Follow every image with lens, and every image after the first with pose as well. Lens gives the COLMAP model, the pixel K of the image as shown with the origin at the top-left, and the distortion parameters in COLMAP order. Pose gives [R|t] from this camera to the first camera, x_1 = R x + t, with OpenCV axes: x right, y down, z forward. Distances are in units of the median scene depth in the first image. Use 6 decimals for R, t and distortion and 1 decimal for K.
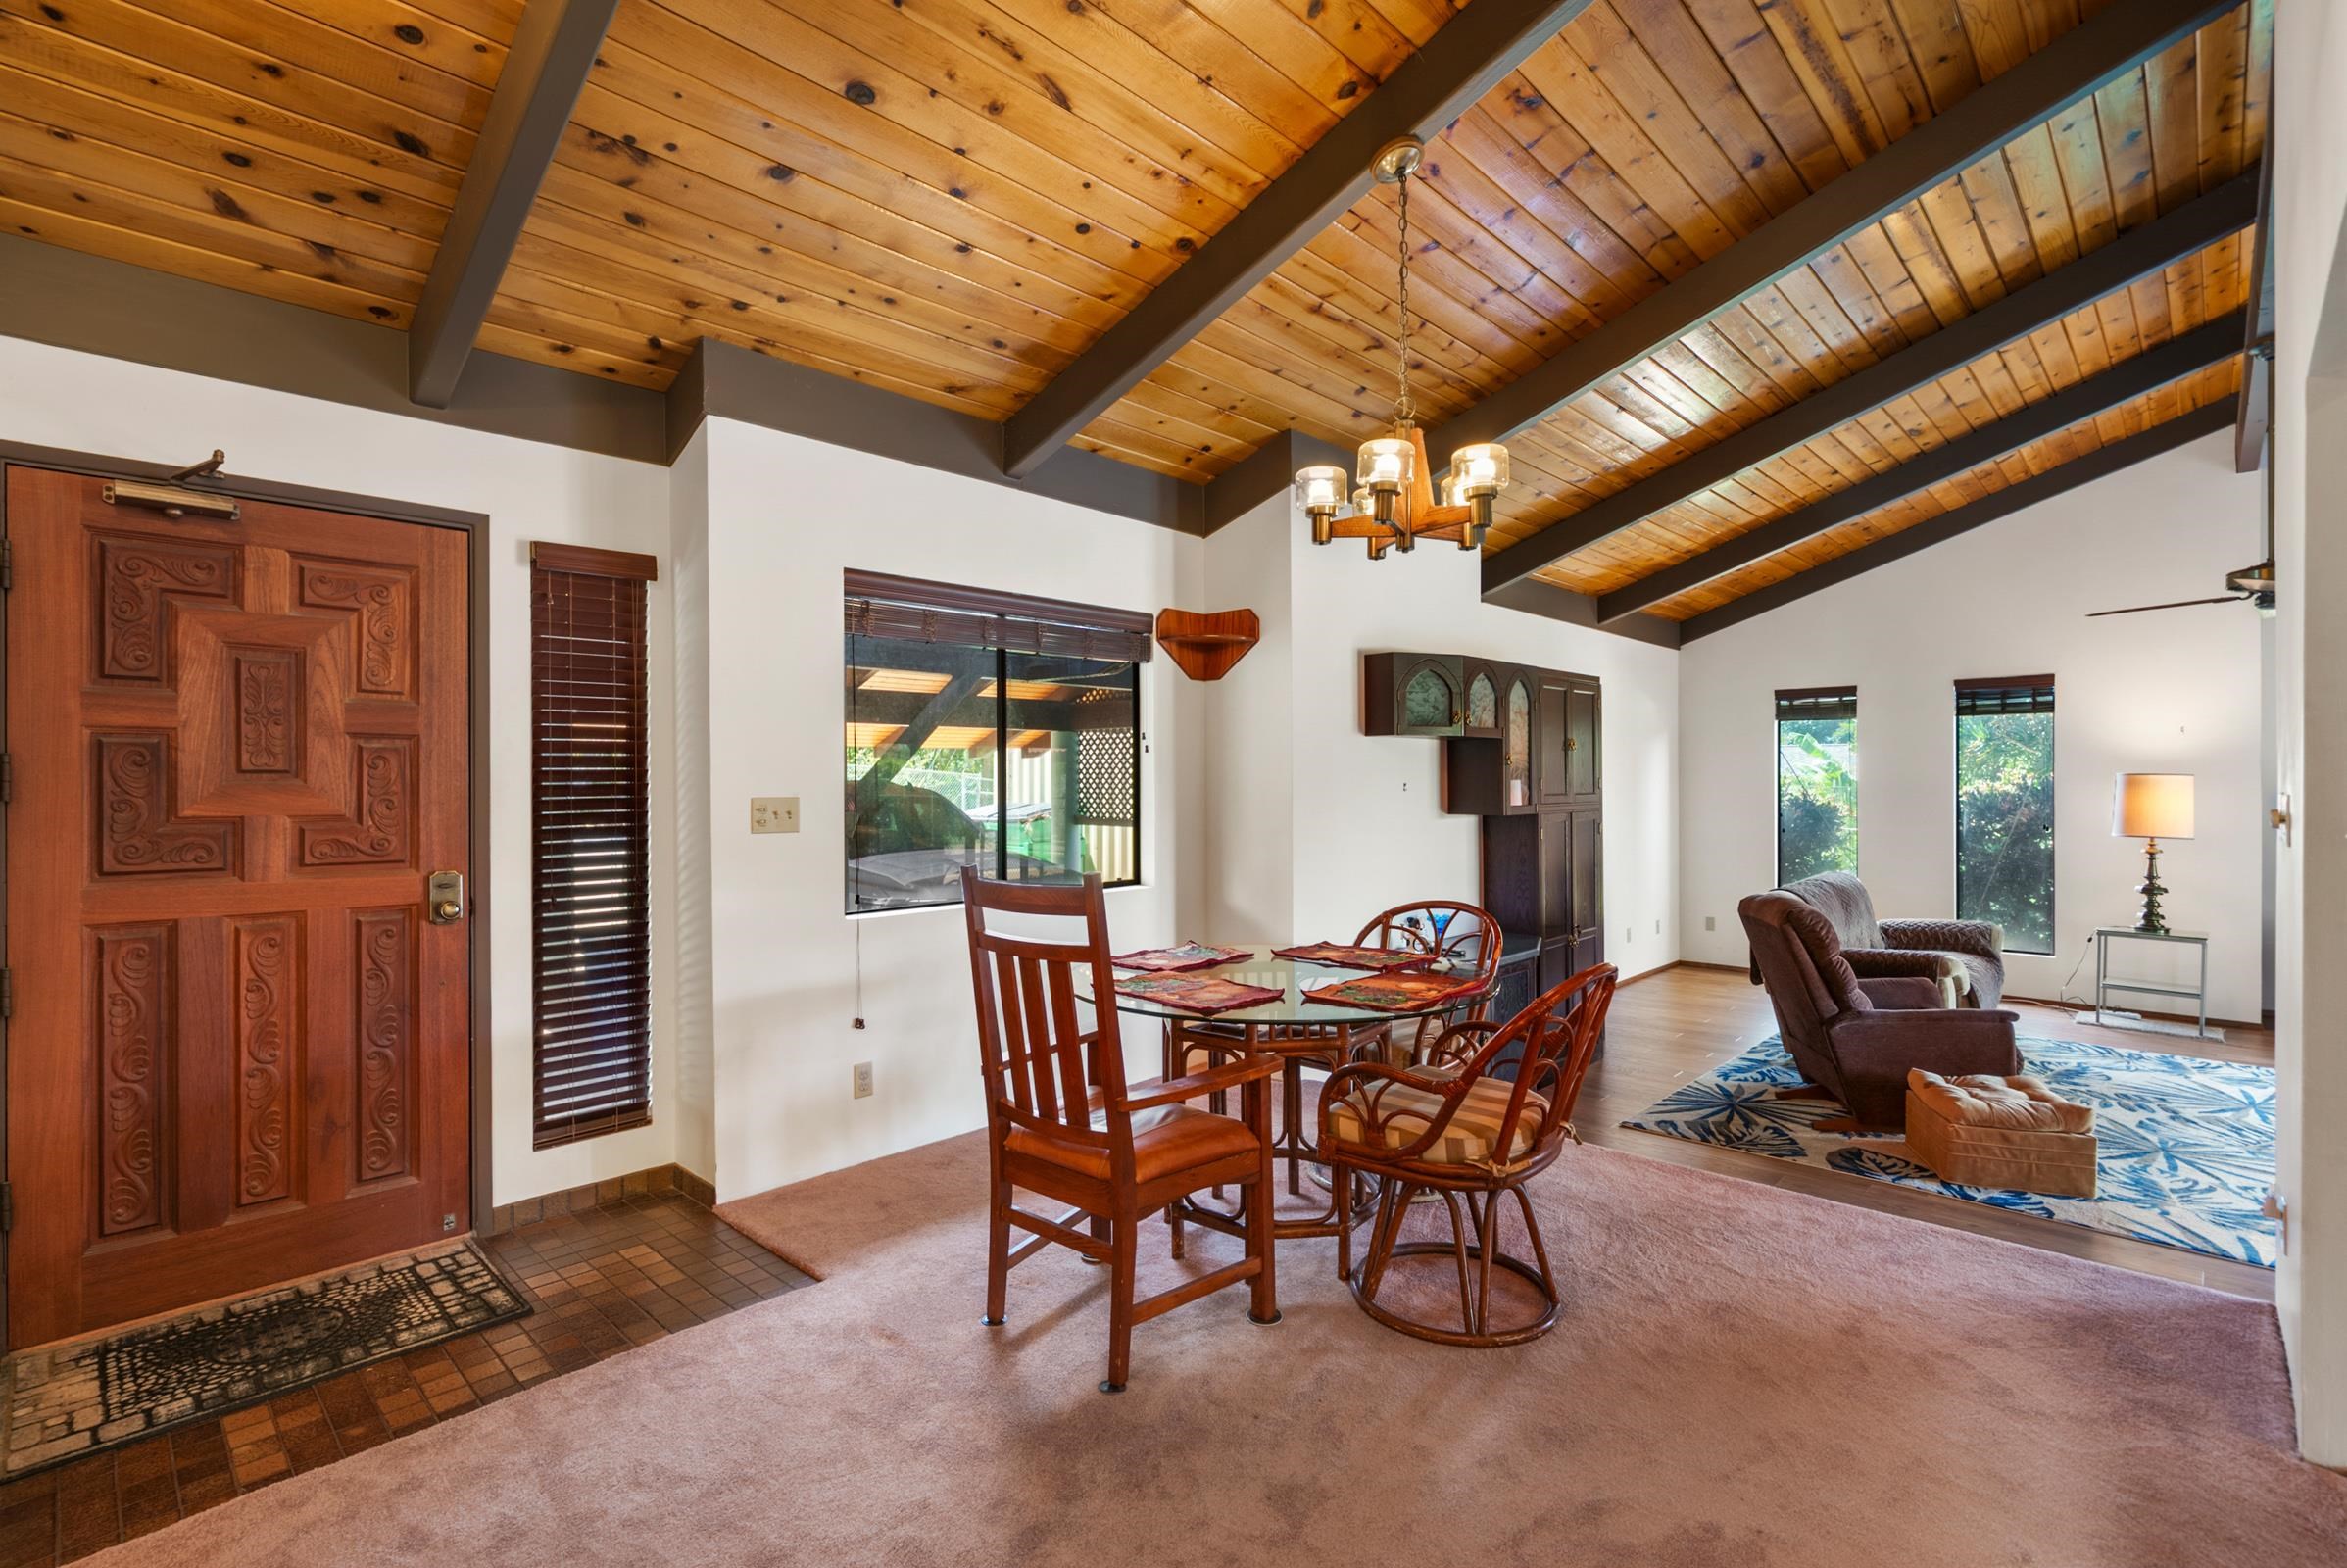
lens RADIAL K [[1062.5, 0, 1173.5], [0, 1062.5, 784.0], [0, 0, 1]] dist [-0.000687, -0.000331]
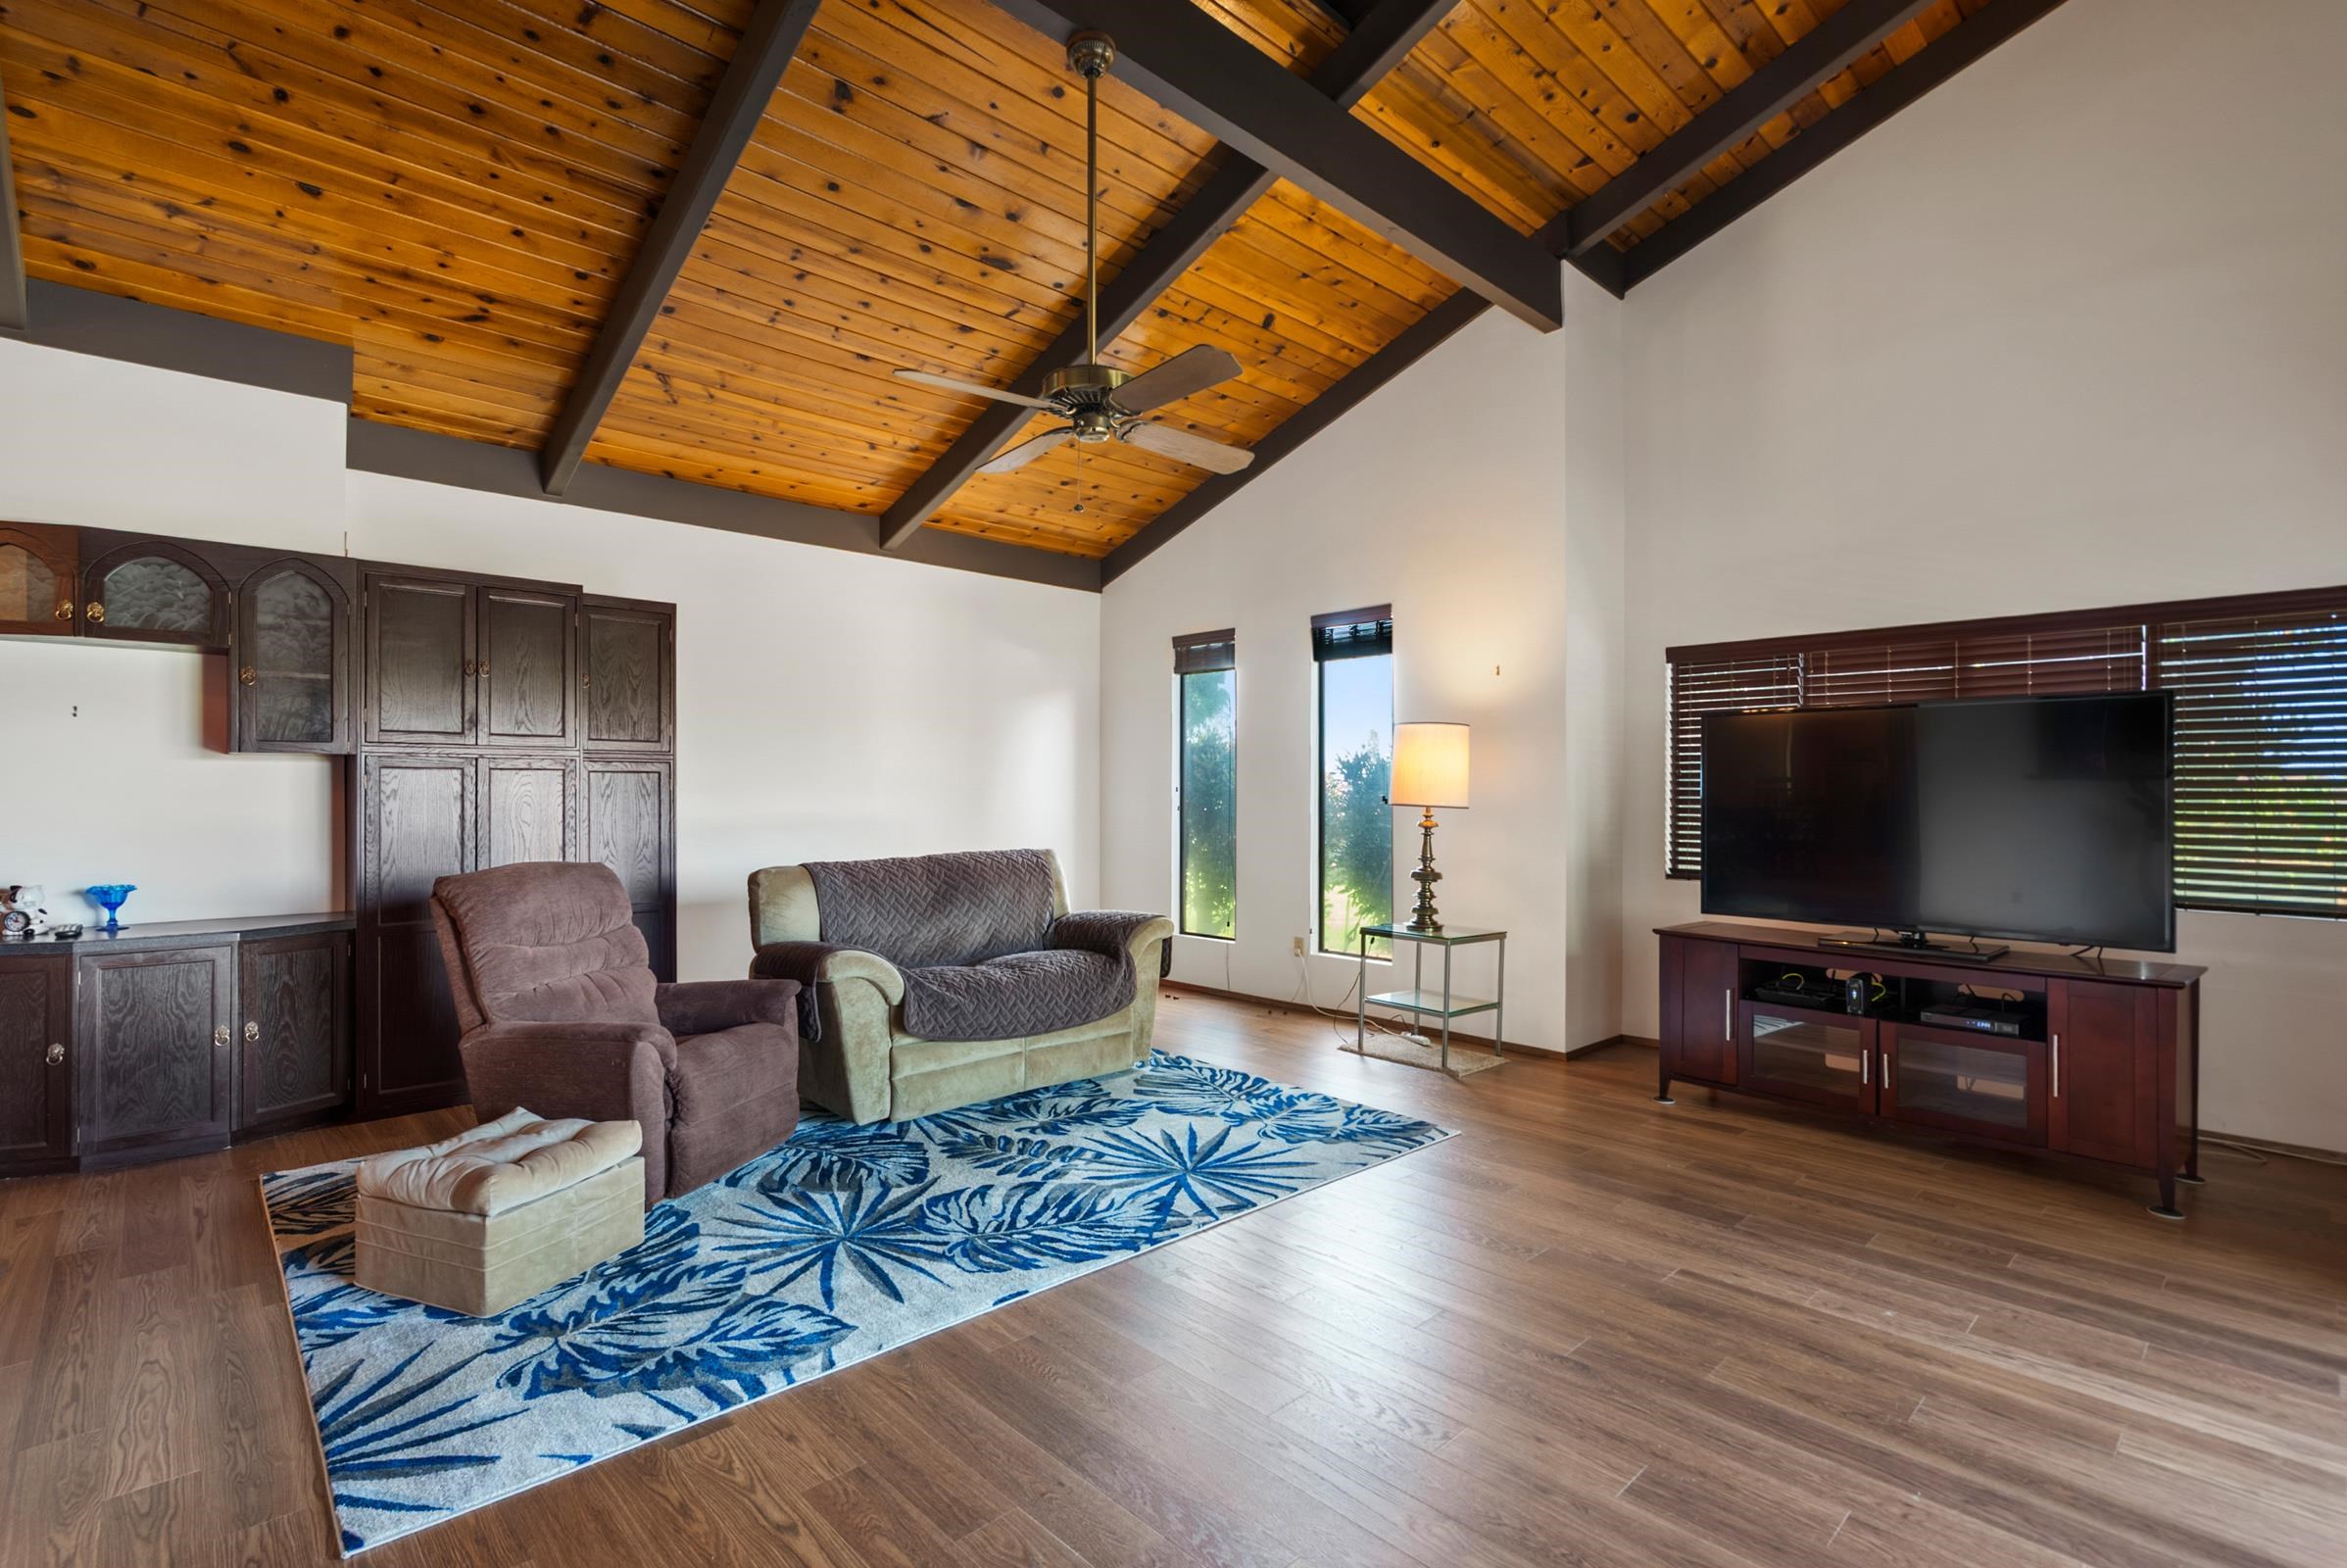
lens RADIAL K [[1076.7, 0, 1154.0], [0, 1076.7, 812.6], [0, 0, 1]] dist [-0.000238, 0.000149]
pose [[0.998911, 0.005781, -0.046297, 0.763576], [-0.004955, 0.999827, 0.017936, 0.041740], [0.046393, -0.017687, 0.998767, 0.218878]]
